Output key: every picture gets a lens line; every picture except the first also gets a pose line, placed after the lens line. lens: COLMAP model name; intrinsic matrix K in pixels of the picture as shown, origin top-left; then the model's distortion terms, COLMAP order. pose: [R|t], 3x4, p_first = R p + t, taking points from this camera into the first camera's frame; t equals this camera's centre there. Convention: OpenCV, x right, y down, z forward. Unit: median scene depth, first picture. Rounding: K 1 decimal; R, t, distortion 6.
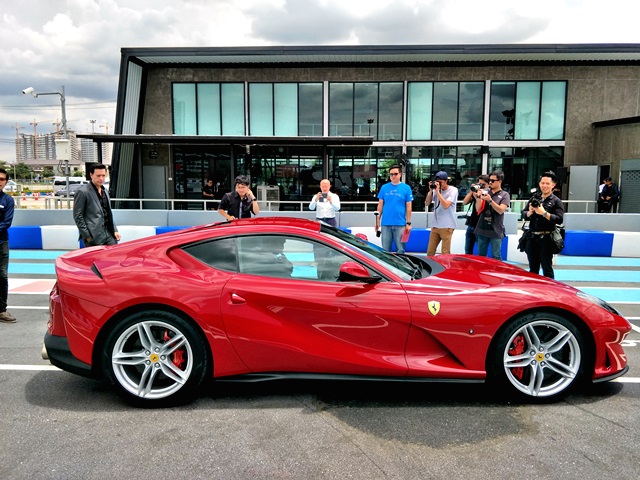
lens RADIAL K [[409.5, 0, 317.1], [0, 409.5, 236.1], [0, 0, 1]] dist [0.007053, 0.000875]
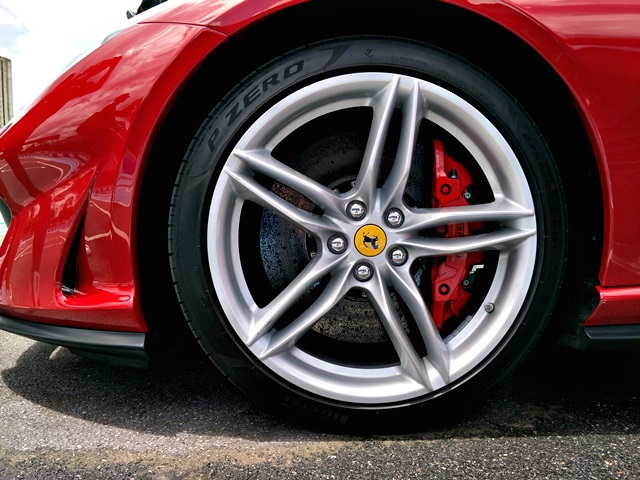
lens RADIAL K [[409.5, 0, 321.0], [0, 409.5, 243.3], [0, 0, 1]] dist [0.007053, 0.000875]
pose [[0.871728, 0.470739, 0.135999, -0.455779], [-0.464528, 0.882266, -0.076293, 0.331896], [-0.155901, 0.003331, 0.987767, 0.759425]]
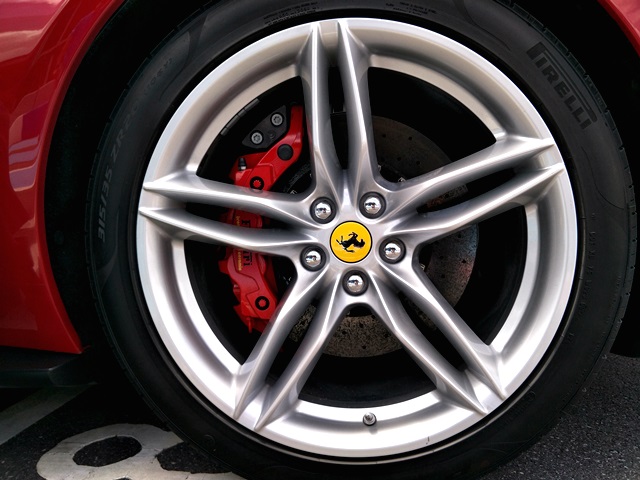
lens RADIAL K [[409.5, 0, 320.9], [0, 409.5, 241.9], [0, 0, 1]] dist [0.007053, 0.000875]
pose [[0.978815, 0.202102, 0.032813, -0.417583], [-0.200579, 0.978666, -0.044516, 0.309230], [-0.041110, 0.036991, 0.998470, 0.808301]]
